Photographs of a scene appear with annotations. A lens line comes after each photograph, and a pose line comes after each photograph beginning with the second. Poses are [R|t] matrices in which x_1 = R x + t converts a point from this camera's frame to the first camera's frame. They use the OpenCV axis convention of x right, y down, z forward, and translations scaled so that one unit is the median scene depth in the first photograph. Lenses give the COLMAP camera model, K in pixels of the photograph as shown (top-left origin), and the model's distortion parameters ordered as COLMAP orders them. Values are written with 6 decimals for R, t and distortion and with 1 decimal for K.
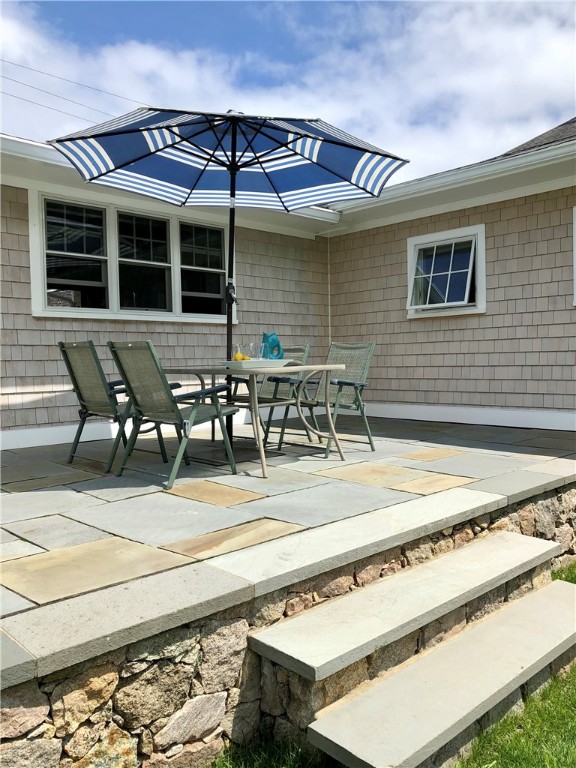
lens RADIAL K [[621.2, 0, 283.4], [0, 621.2, 377.3], [0, 0, 1]] dist [0.052539, -0.032337]
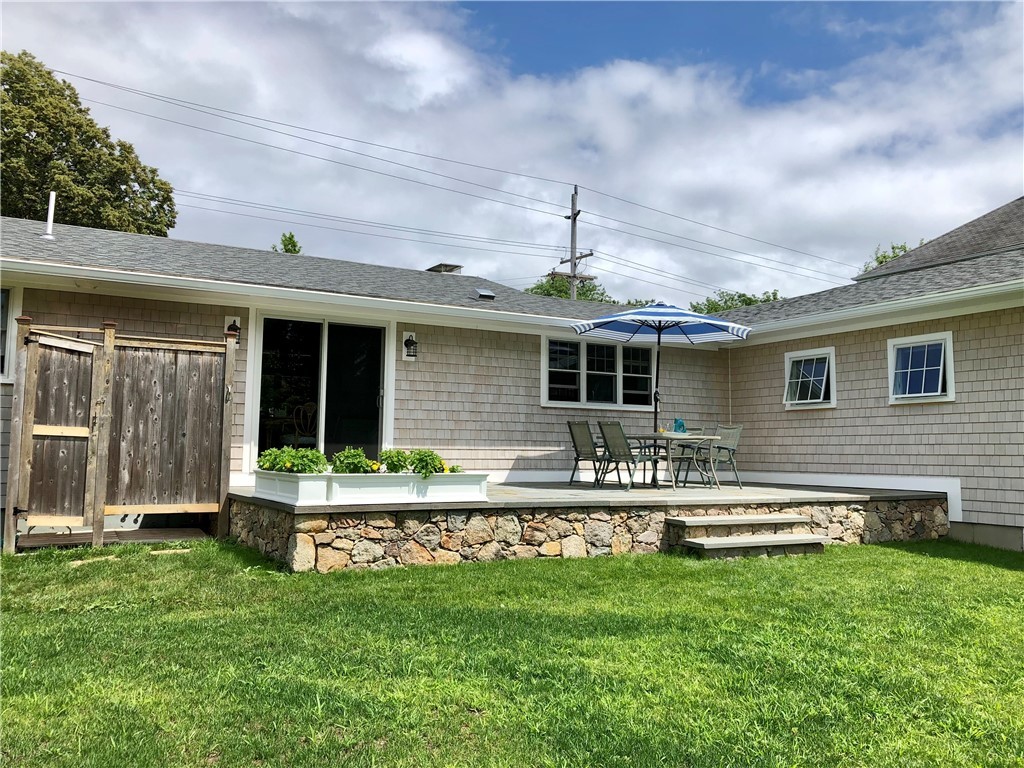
lens RADIAL K [[828.3, 0, 509.4], [0, 828.3, 383.3], [0, 0, 1]] dist [0.052539, -0.032337]
pose [[0.970018, 0.008650, -0.242878, 0.065242], [-0.035445, 0.993716, -0.106173, 0.076572], [0.240433, 0.111599, 0.964229, -1.106823]]
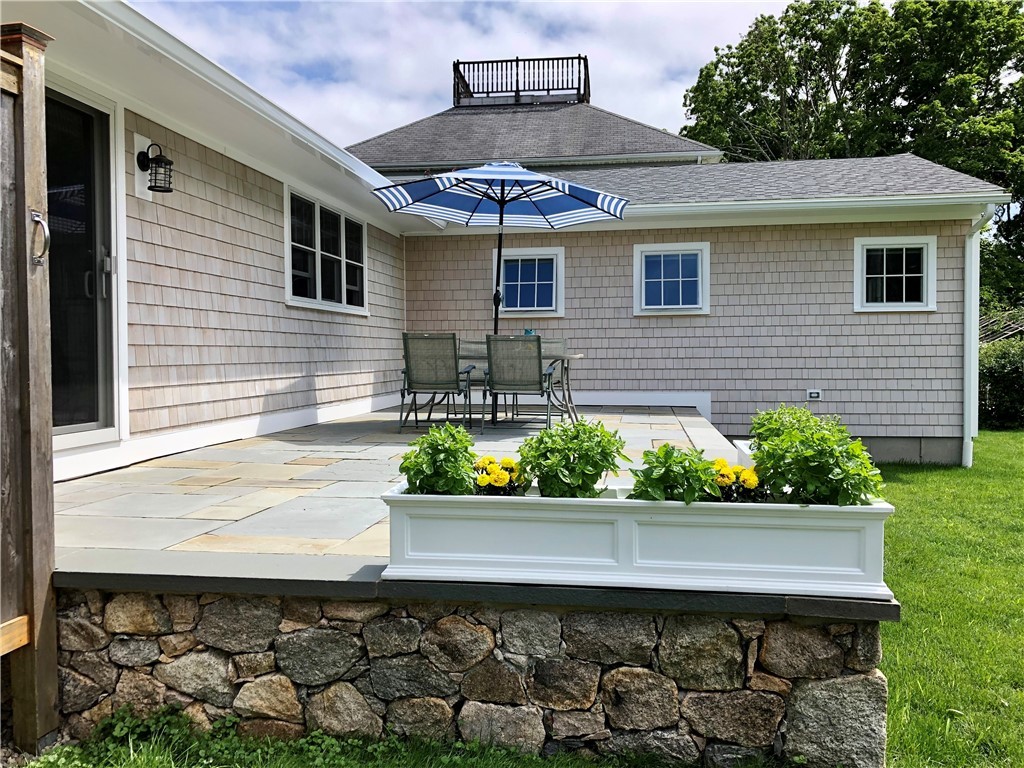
lens RADIAL K [[828.3, 0, 514.7], [0, 828.3, 393.1], [0, 0, 1]] dist [0.052539, -0.032337]
pose [[0.800915, -0.013525, 0.598625, -0.824213], [0.006590, 0.999883, 0.013774, 0.029926], [-0.598741, -0.007087, 0.800911, -0.310022]]
